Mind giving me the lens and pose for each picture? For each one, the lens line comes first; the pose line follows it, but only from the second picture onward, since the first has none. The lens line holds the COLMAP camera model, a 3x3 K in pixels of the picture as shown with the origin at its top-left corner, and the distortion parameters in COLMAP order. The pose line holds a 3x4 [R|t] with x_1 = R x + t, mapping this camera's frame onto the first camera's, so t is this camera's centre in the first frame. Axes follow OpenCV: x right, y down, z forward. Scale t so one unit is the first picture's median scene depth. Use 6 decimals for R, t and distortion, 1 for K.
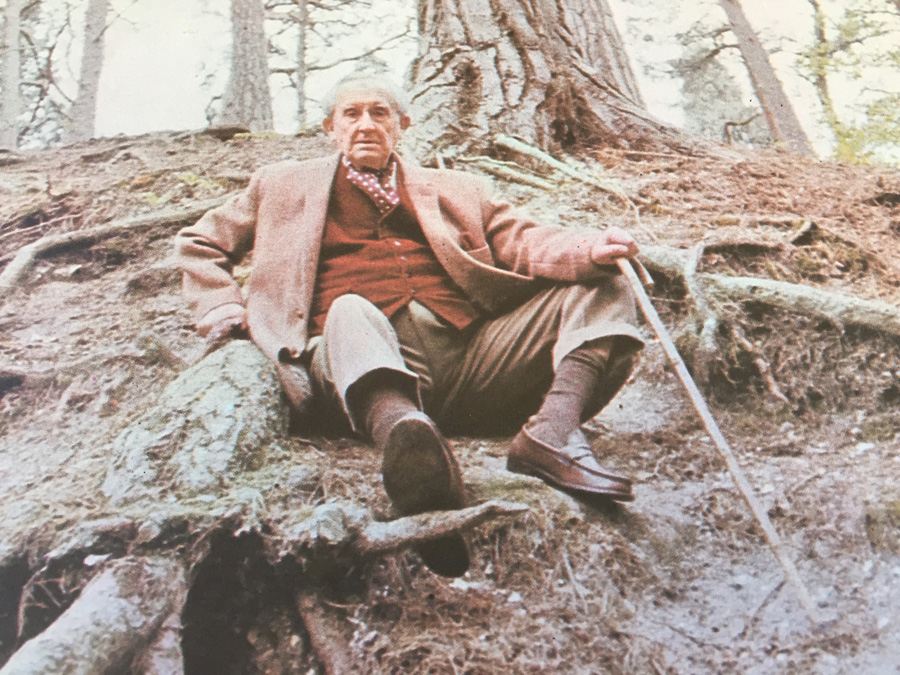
lens RADIAL K [[751.9, 0, 447.5], [0, 751.9, 340.2], [0, 0, 1]] dist [0.045627, -0.075801]
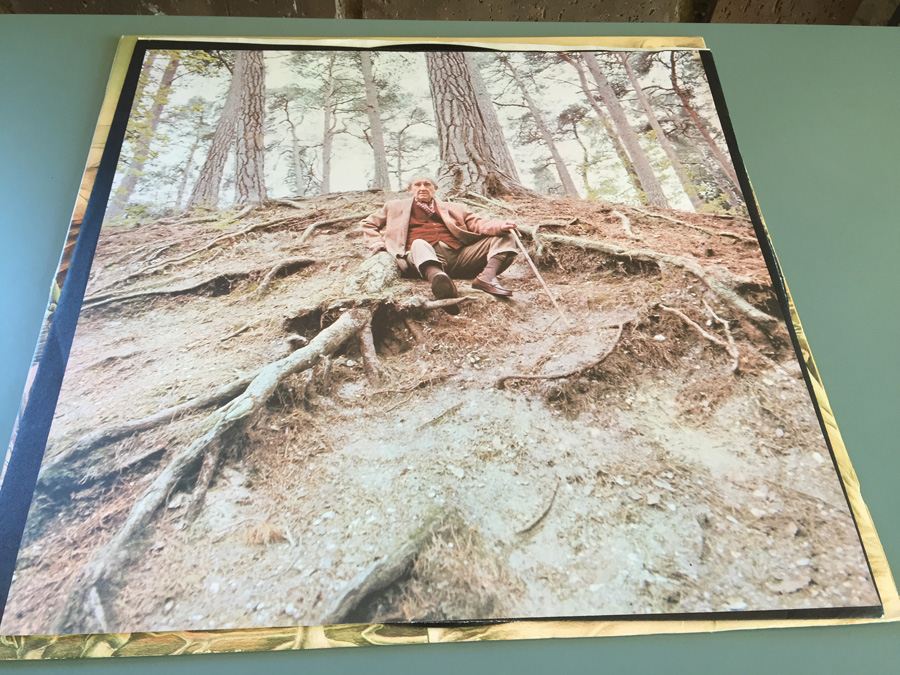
lens RADIAL K [[751.9, 0, 452.0], [0, 751.9, 337.4], [0, 0, 1]] dist [0.045627, -0.075801]
pose [[0.999945, -0.008497, 0.006211, -0.021161], [0.009590, 0.978678, -0.205178, 0.938725], [-0.004335, 0.205226, 0.978705, -1.848234]]
